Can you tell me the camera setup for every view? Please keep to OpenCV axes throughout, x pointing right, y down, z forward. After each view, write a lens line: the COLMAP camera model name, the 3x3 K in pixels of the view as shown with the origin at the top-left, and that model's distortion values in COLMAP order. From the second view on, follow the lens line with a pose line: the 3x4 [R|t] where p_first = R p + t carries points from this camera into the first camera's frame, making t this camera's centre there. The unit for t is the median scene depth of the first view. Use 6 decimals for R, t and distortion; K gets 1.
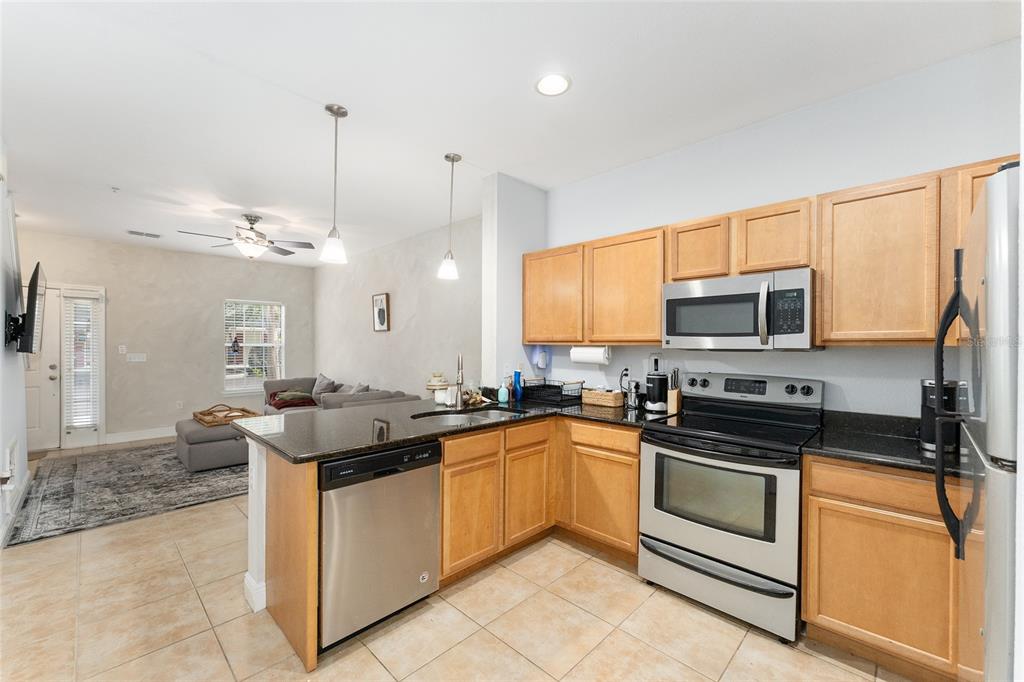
lens RADIAL K [[414.8, 0, 508.4], [0, 414.8, 346.1], [0, 0, 1]] dist [-0.000705, 0.000122]
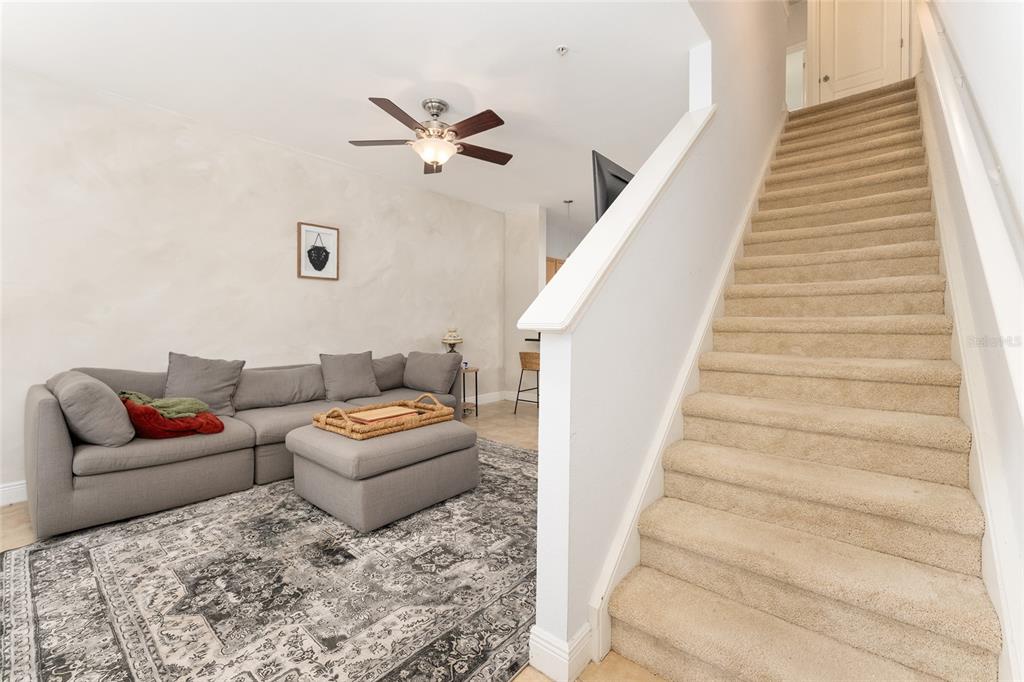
lens RADIAL K [[430.8, 0, 512.8], [0, 430.8, 324.0], [0, 0, 1]] dist [-0.000347, -0.000009]
pose [[-0.072573, -0.009782, 0.997315, -1.975534], [0.002565, 0.999947, 0.009995, 0.062246], [-0.997360, 0.003283, -0.072544, 1.365955]]
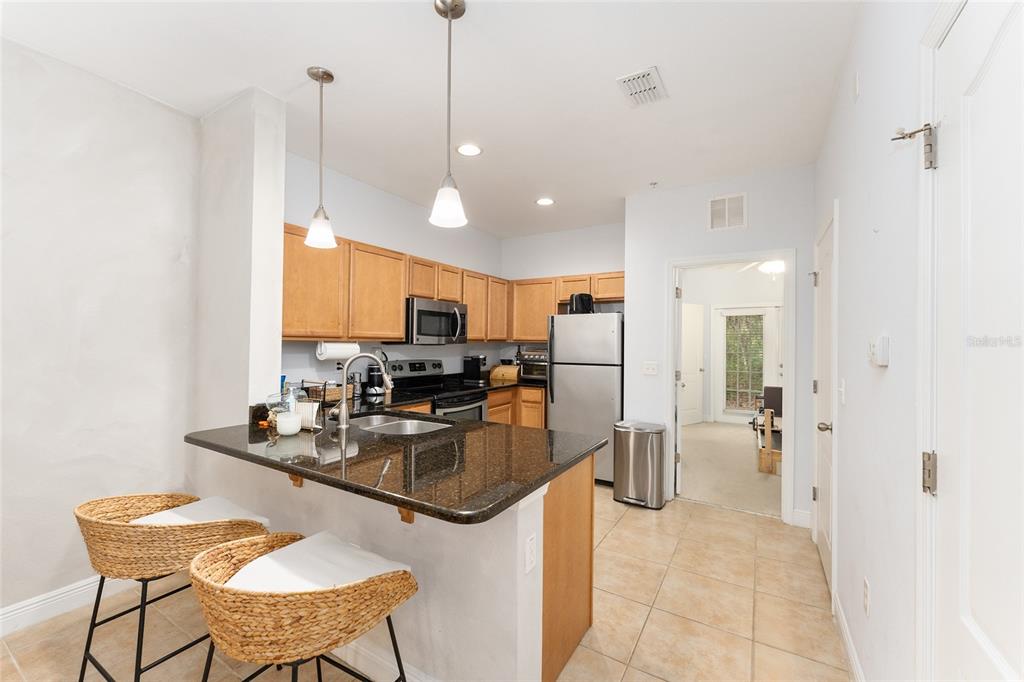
lens RADIAL K [[409.5, 0, 510.7], [0, 409.5, 340.9], [0, 0, 1]] dist [-0.001257, -0.000234]
pose [[-0.227386, -0.004679, 0.973793, -0.869785], [-0.010318, 0.999944, 0.002396, -0.009426], [-0.973750, -0.009503, -0.227422, 0.831852]]
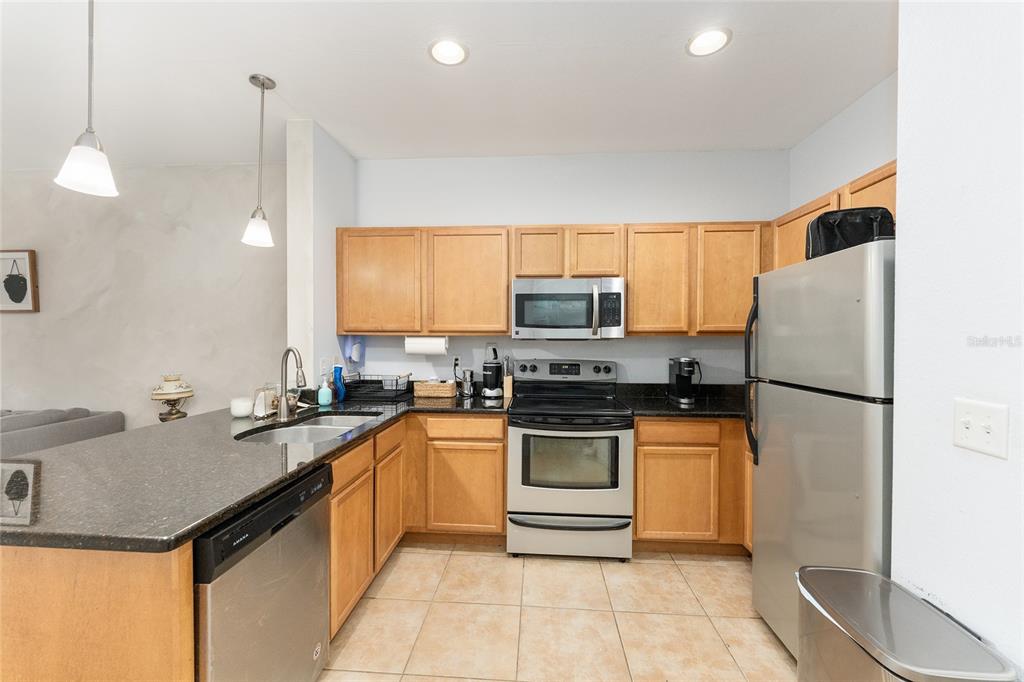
lens RADIAL K [[409.5, 0, 510.7], [0, 409.5, 340.9], [0, 0, 1]] dist [-0.001257, -0.000234]
pose [[0.758946, -0.010092, 0.651075, -0.275733], [0.002002, 0.999911, 0.013166, -0.001774], [-0.651150, -0.008688, 0.758899, 0.155830]]
